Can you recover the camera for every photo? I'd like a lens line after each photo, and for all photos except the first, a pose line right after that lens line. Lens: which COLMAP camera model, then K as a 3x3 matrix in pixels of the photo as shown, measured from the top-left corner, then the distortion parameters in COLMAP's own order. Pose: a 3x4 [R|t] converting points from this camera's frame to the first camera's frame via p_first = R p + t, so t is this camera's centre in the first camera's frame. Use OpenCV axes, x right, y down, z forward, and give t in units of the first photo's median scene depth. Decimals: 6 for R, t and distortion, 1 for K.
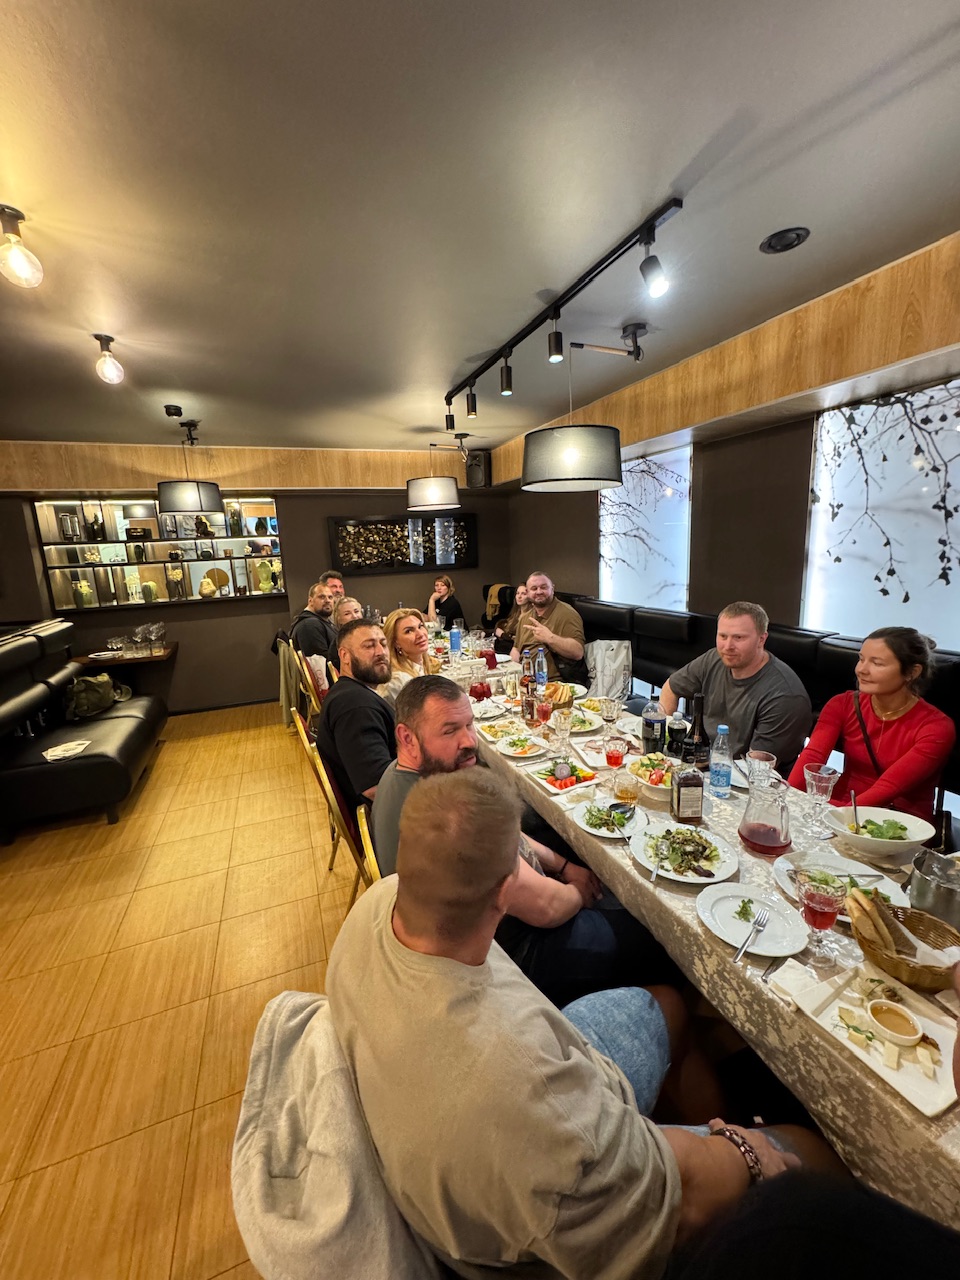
lens RADIAL K [[514.2, 0, 475.4], [0, 514.2, 640.2], [0, 0, 1]] dist [-0.010737, -0.000475]
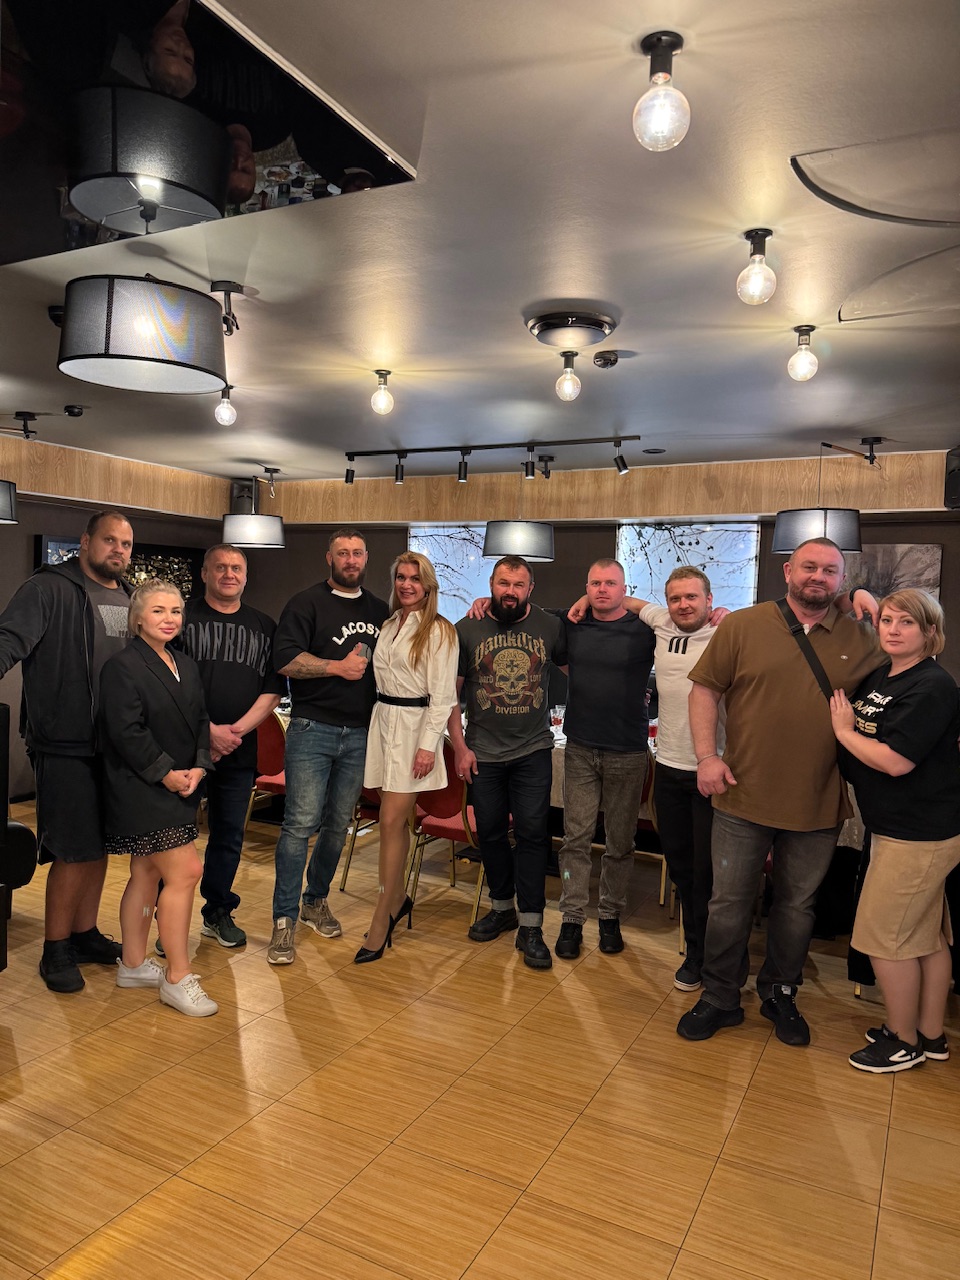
lens RADIAL K [[906.8, 0, 472.7], [0, 906.8, 634.9], [0, 0, 1]] dist [0.003294, -0.028846]
pose [[0.754130, 0.049424, 0.654863, -1.309748], [0.053766, 0.989170, -0.136571, 0.204887], [-0.654521, 0.138202, 0.743305, -0.622070]]
